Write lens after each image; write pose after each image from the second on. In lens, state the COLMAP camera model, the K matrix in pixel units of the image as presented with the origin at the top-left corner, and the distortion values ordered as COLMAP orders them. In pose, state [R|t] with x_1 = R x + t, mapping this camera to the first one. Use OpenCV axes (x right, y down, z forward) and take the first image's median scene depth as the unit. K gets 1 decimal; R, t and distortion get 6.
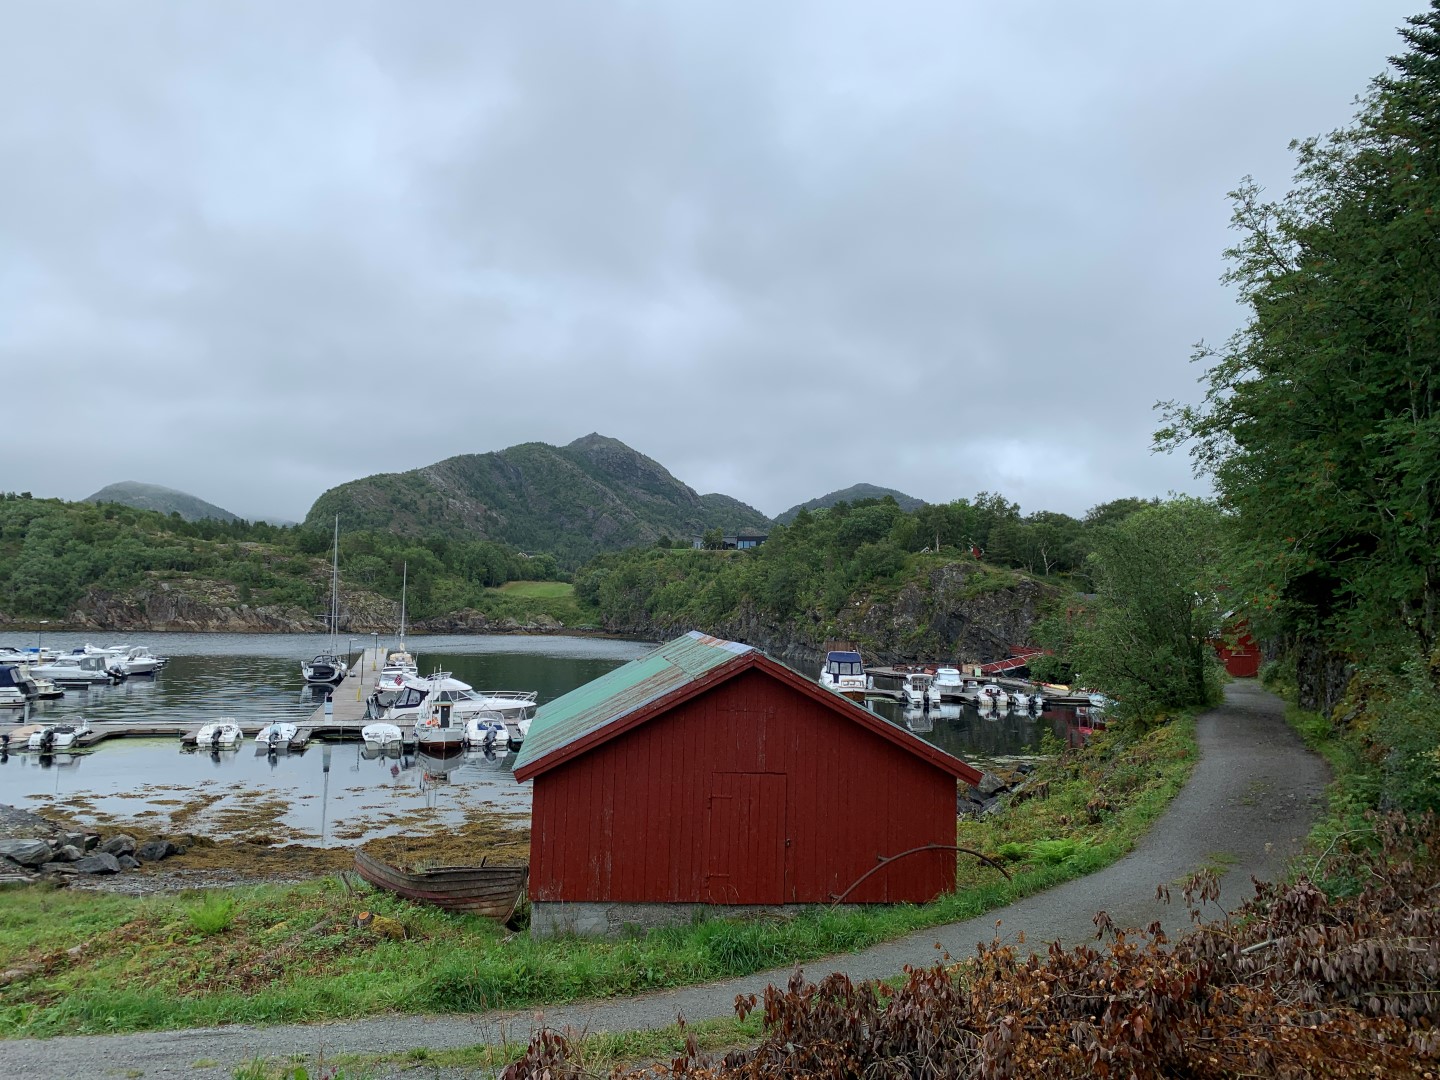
lens RADIAL K [[1071.9, 0, 720.0], [0, 1071.9, 540.0], [0, 0, 1]] dist [0.006582, -0.041689]
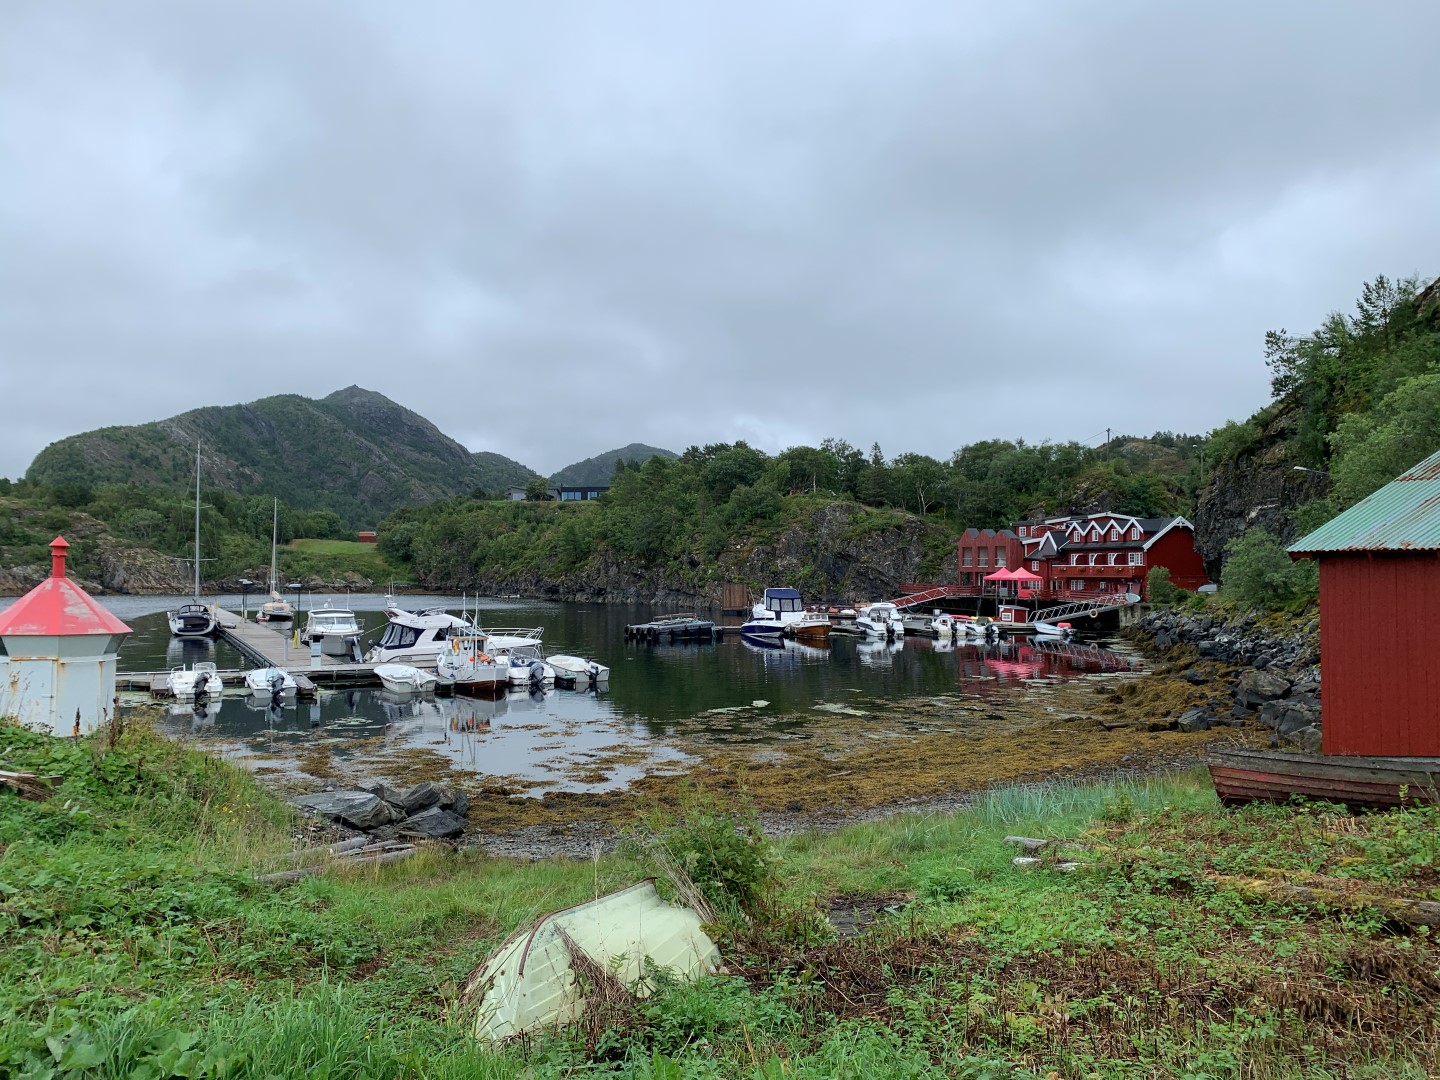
lens RADIAL K [[1071.9, 0, 720.0], [0, 1071.9, 540.0], [0, 0, 1]] dist [0.006582, -0.041689]
pose [[0.975558, -0.011227, 0.219456, -0.152014], [0.003350, 0.999338, 0.036233, 0.027245], [-0.219717, -0.034613, 0.974949, 0.081295]]
